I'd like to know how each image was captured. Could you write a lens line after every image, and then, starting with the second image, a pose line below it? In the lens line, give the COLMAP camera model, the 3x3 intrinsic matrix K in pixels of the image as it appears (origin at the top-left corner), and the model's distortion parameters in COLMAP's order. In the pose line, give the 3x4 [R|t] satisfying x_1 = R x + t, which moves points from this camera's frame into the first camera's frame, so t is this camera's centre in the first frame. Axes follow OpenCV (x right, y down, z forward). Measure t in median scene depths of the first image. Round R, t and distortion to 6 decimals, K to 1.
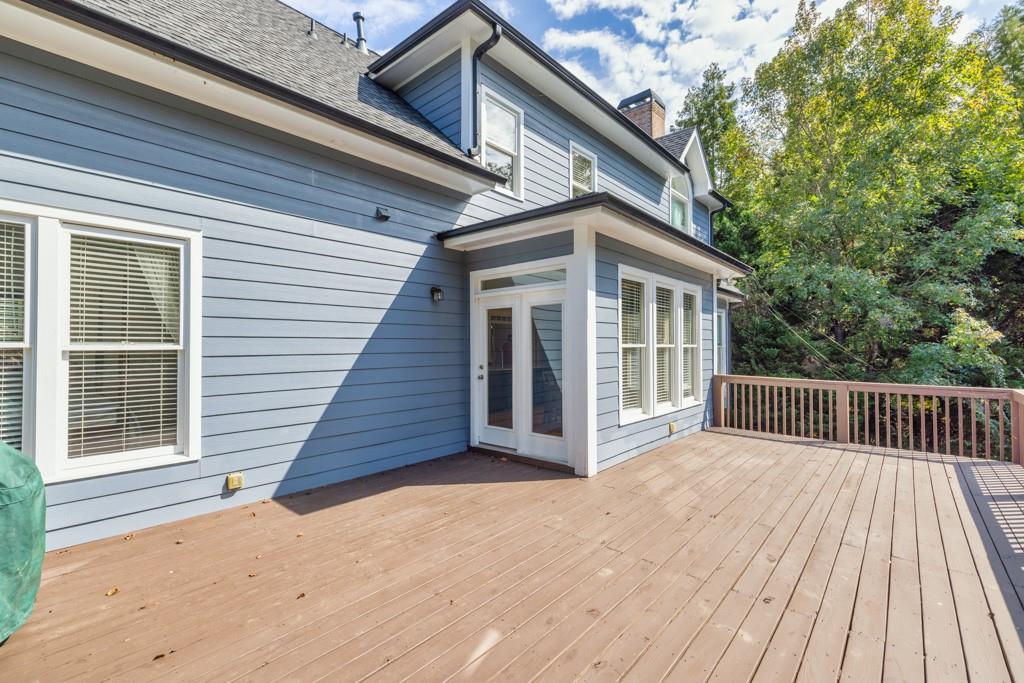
lens RADIAL K [[439.7, 0, 510.6], [0, 439.7, 338.1], [0, 0, 1]] dist [-0.000496, 0.000093]
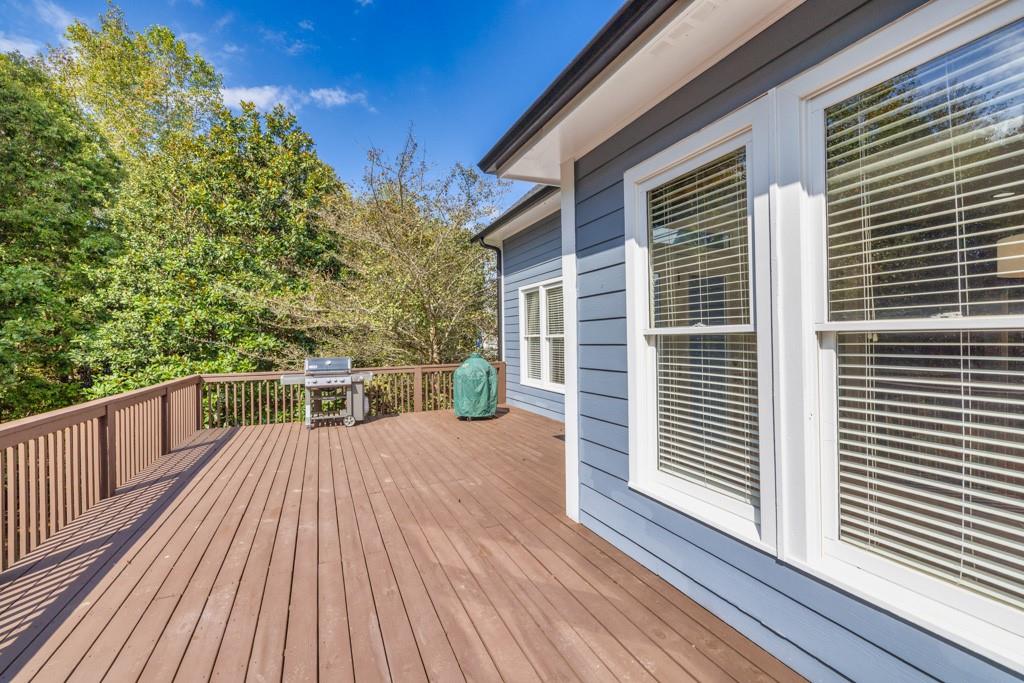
lens RADIAL K [[439.7, 0, 510.6], [0, 439.7, 338.1], [0, 0, 1]] dist [-0.000496, 0.000093]
pose [[-0.415045, 0.000659, -0.909801, 1.016702], [0.021939, 0.999716, -0.009285, 0.034579], [0.909536, -0.023814, -0.414942, 1.428023]]
